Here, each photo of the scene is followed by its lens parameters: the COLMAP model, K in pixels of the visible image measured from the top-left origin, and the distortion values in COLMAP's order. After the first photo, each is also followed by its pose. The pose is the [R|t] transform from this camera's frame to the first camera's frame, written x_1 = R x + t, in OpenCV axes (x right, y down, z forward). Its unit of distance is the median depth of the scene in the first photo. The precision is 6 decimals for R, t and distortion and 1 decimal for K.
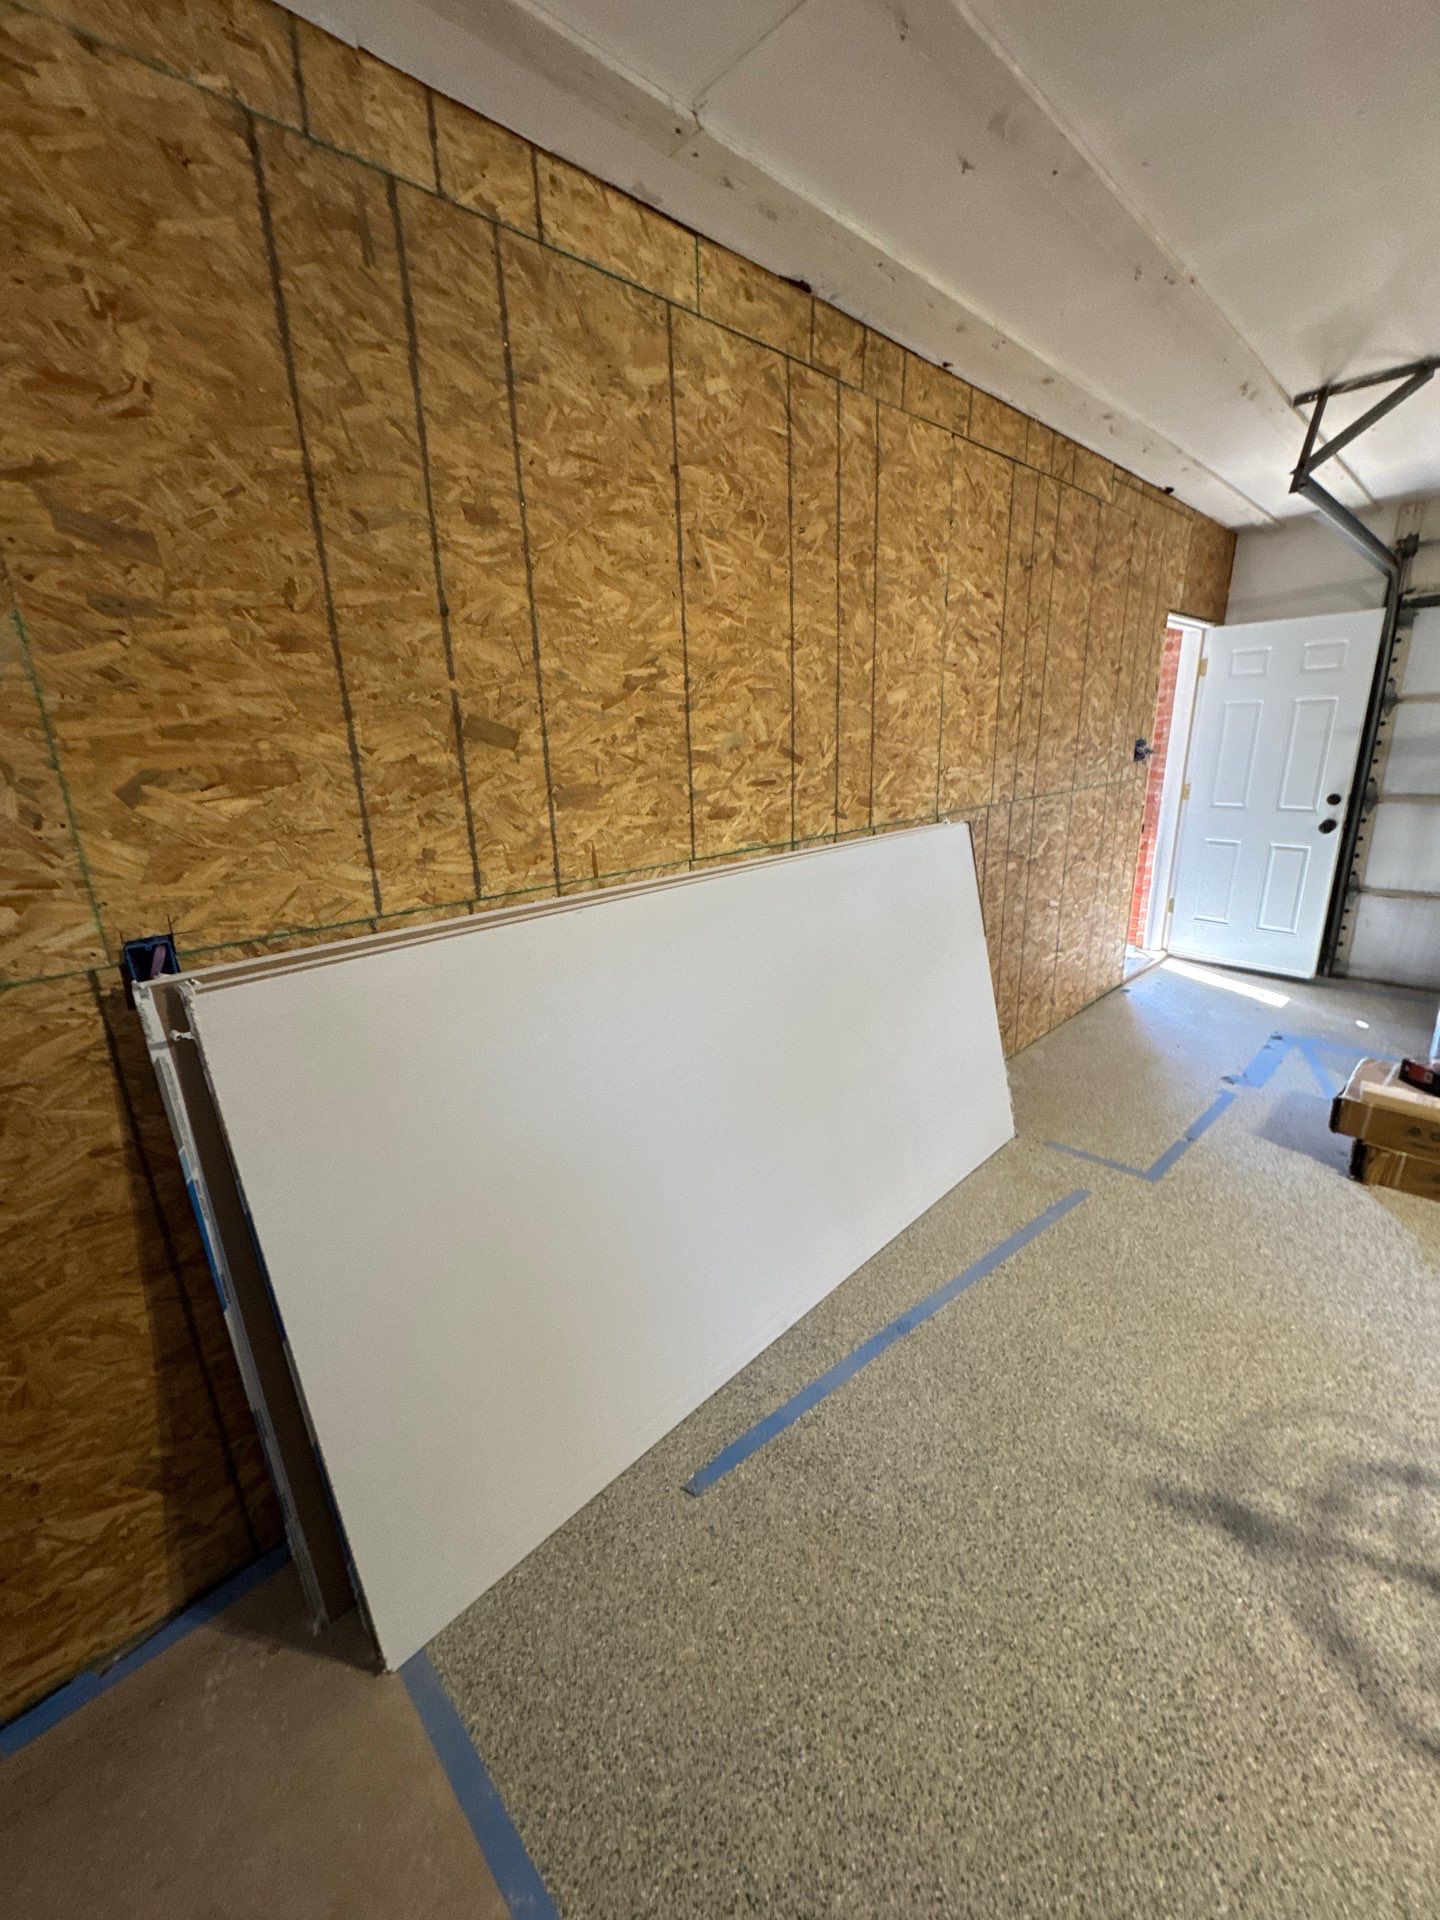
lens RADIAL K [[777.9, 0, 714.9], [0, 777.9, 958.7], [0, 0, 1]] dist [-0.002825, 0.000092]
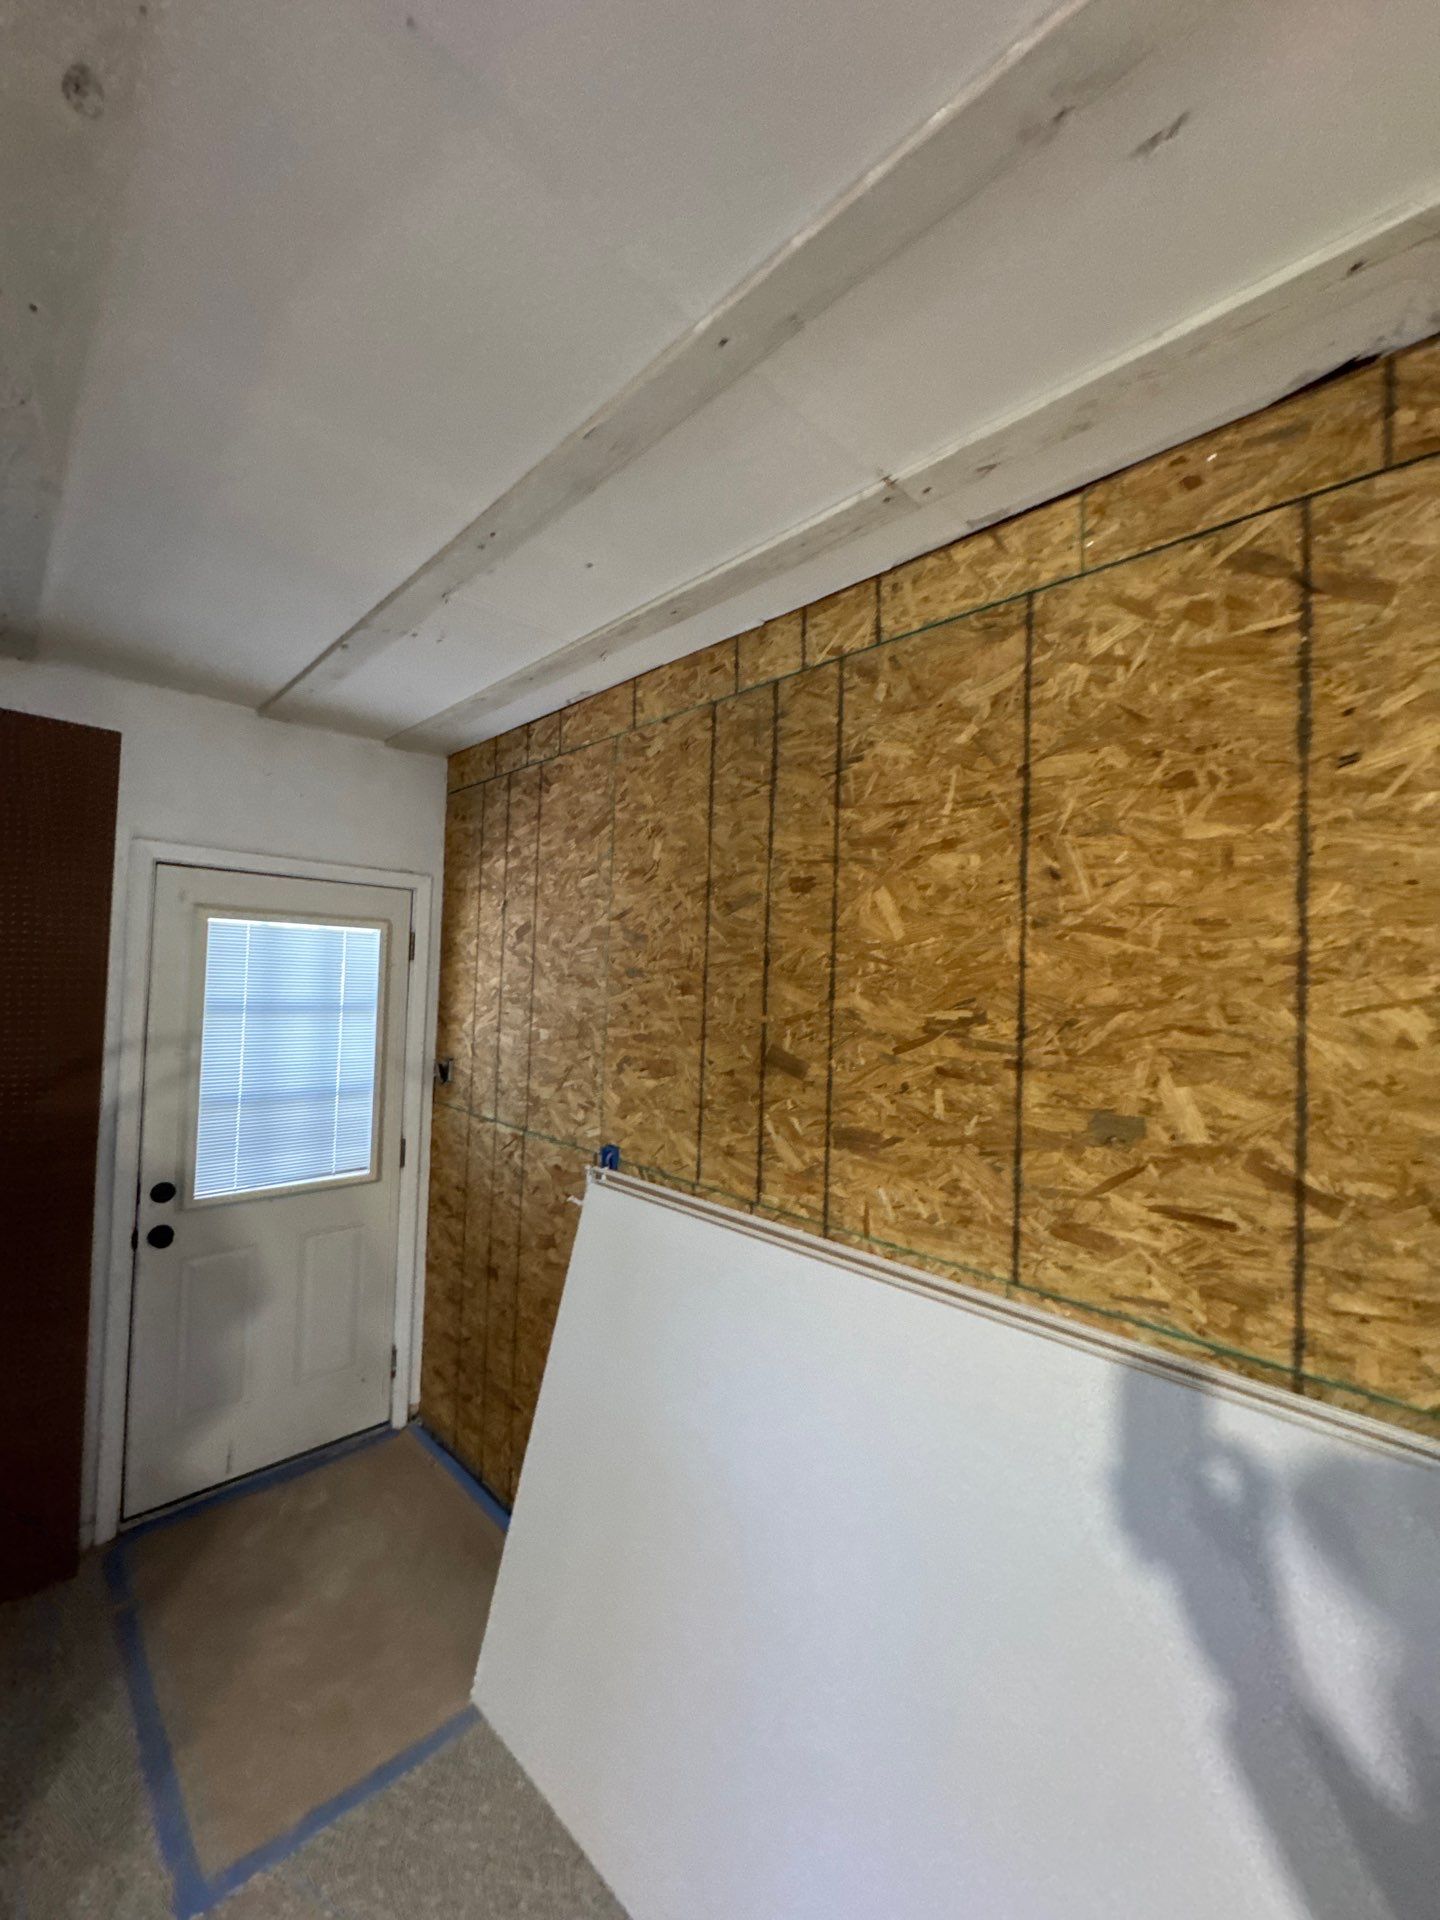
lens RADIAL K [[777.9, 0, 719.1], [0, 777.9, 950.1], [0, 0, 1]] dist [-0.002825, 0.000092]
pose [[-0.012465, -0.007077, -0.999897, 0.790376], [-0.308604, 0.951186, -0.002885, -0.392618], [0.951109, 0.308536, -0.014040, 0.839217]]
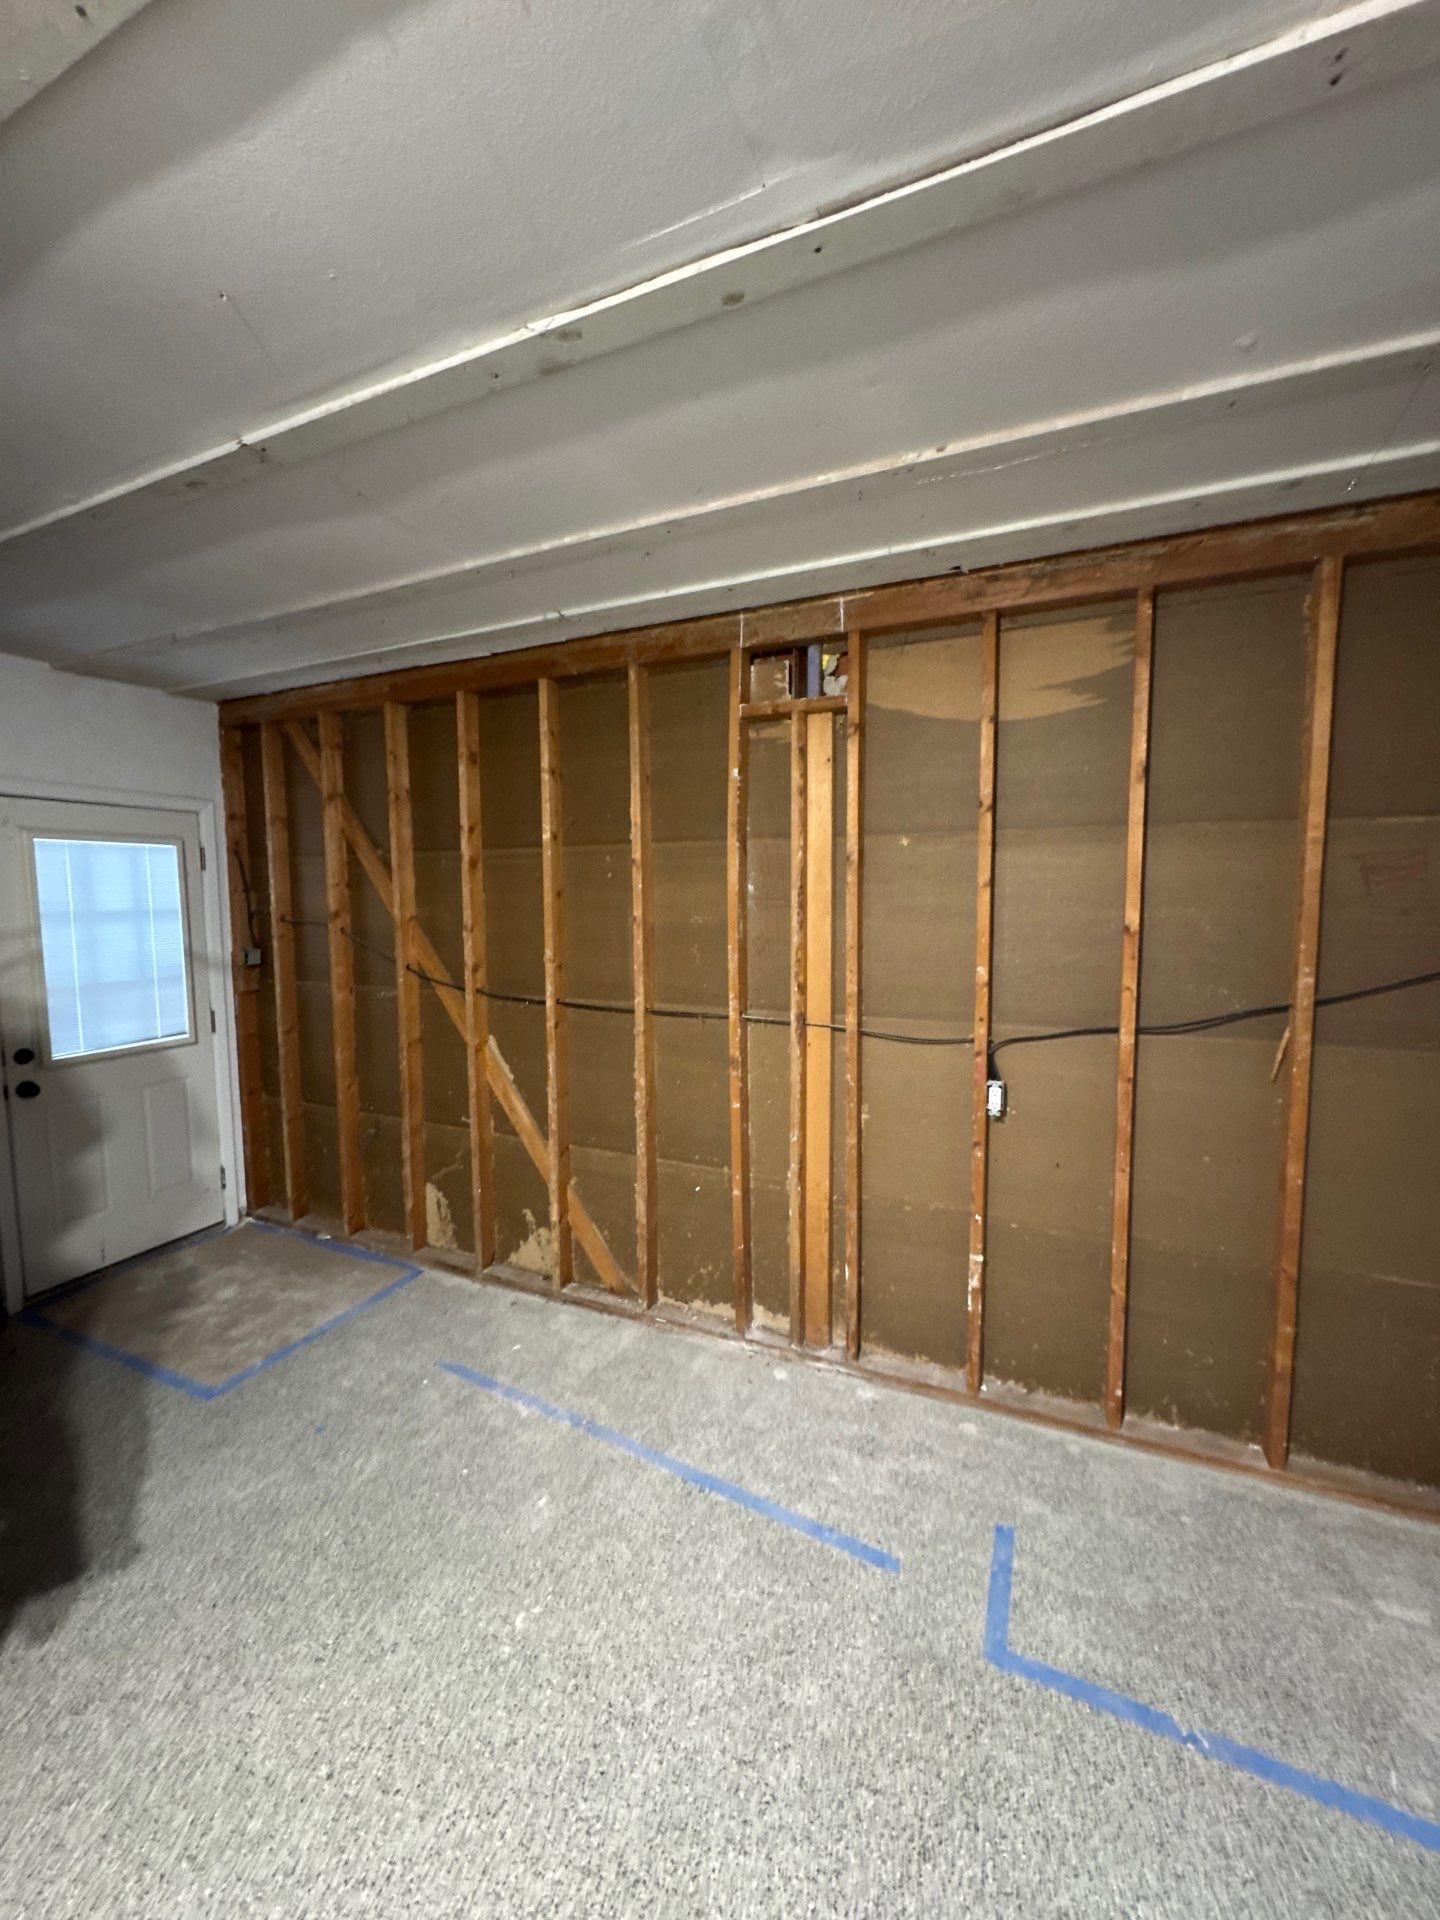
lens RADIAL K [[777.9, 0, 718.4], [0, 777.9, 954.2], [0, 0, 1]] dist [-0.002825, 0.000092]
pose [[0.346176, 0.101928, -0.932616, 1.656619], [-0.265426, 0.964107, 0.006847, -0.331386], [0.899839, 0.245170, 0.360805, 0.730315]]
